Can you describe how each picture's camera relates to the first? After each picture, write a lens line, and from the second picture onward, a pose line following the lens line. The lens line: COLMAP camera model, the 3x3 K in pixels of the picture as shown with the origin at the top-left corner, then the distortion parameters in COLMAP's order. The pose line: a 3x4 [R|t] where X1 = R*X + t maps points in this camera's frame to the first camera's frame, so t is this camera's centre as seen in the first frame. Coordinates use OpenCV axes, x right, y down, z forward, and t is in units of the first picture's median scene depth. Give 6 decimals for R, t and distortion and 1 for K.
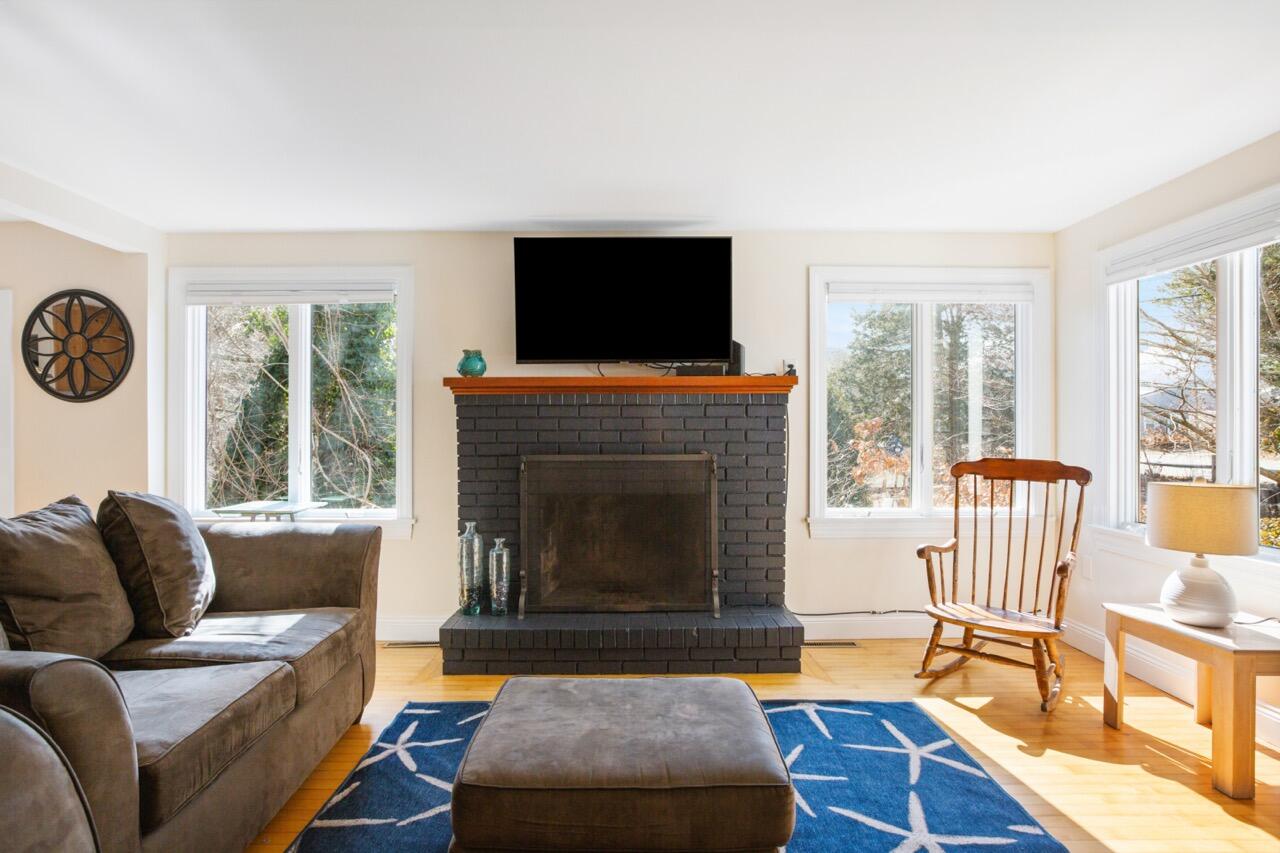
lens RADIAL K [[657.7, 0, 639.3], [0, 657.7, 430.4], [0, 0, 1]] dist [0.003180, 0.001014]
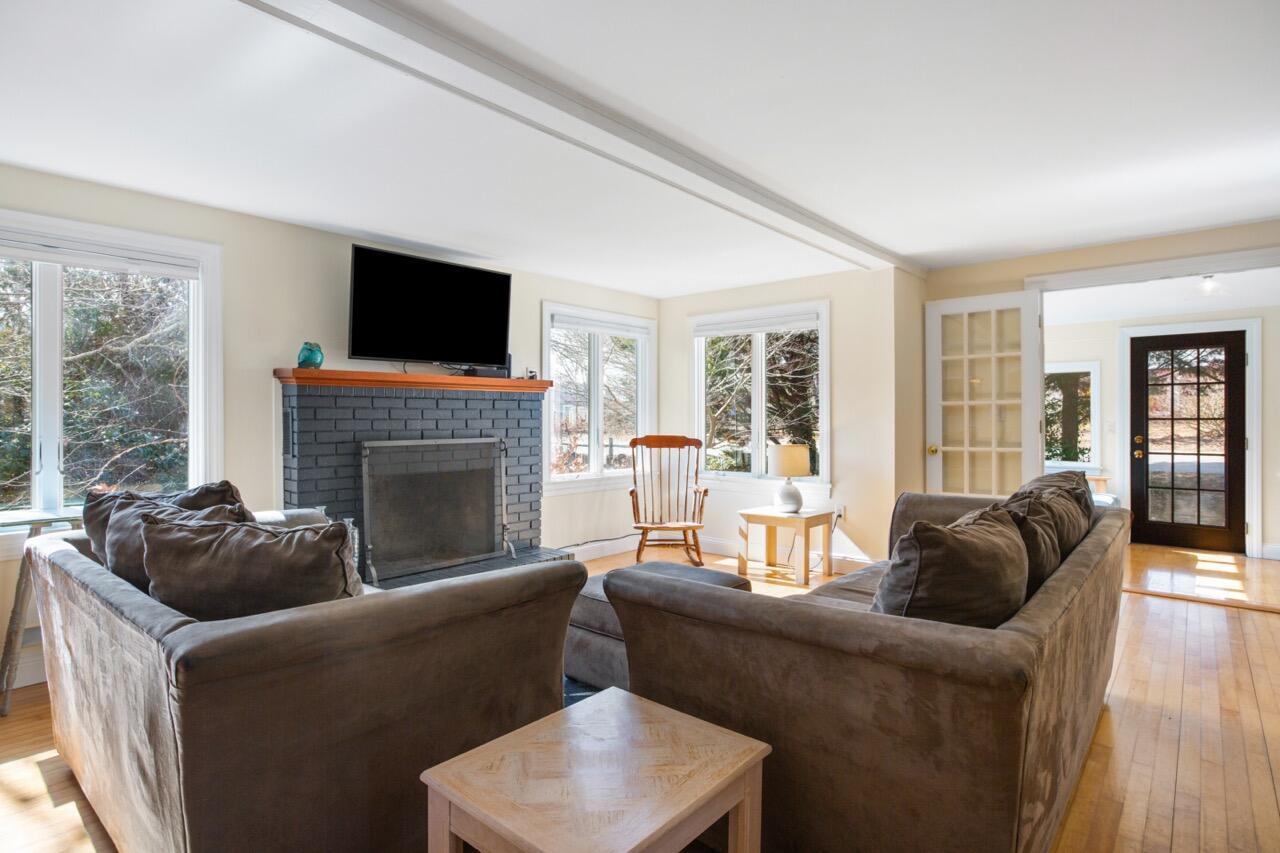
lens RADIAL K [[657.7, 0, 639.1], [0, 657.7, 422.8], [0, 0, 1]] dist [0.003180, 0.001014]
pose [[0.681836, -0.007350, 0.731468, -0.656757], [0.005731, 0.999973, 0.004706, 0.002435], [-0.731483, 0.000983, 0.681859, -0.098775]]
